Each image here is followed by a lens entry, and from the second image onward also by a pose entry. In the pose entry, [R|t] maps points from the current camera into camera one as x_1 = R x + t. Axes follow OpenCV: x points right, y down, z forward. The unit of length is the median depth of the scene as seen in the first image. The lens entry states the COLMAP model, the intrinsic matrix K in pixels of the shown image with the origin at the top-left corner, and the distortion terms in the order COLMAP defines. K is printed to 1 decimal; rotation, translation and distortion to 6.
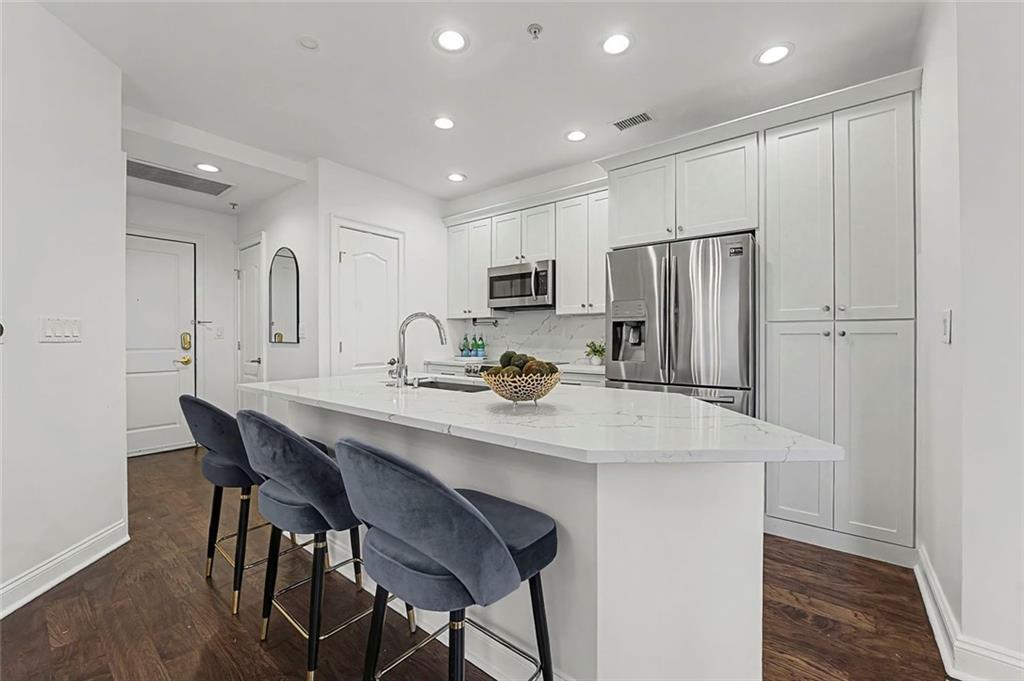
lens RADIAL K [[419.9, 0, 510.8], [0, 419.9, 332.1], [0, 0, 1]] dist [-0.001532, -0.000167]
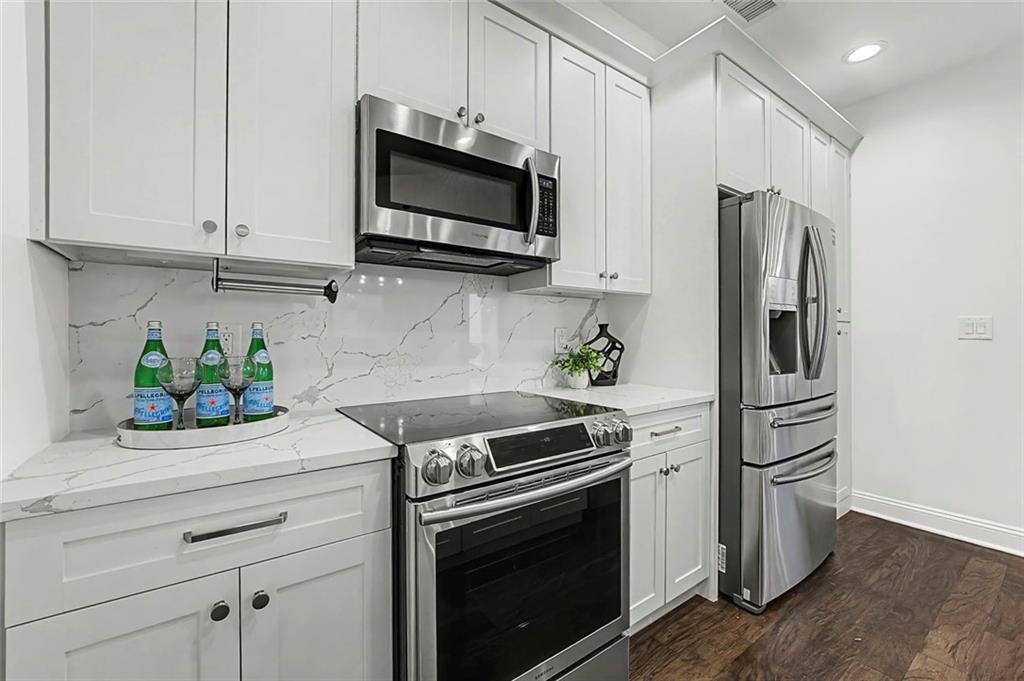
lens RADIAL K [[419.9, 0, 510.8], [0, 419.9, 332.1], [0, 0, 1]] dist [-0.001532, -0.000167]
pose [[0.271814, 0.005515, 0.962334, -0.332884], [-0.009542, 0.999950, -0.003035, 0.010148], [-0.962302, -0.008358, 0.271853, 0.912006]]
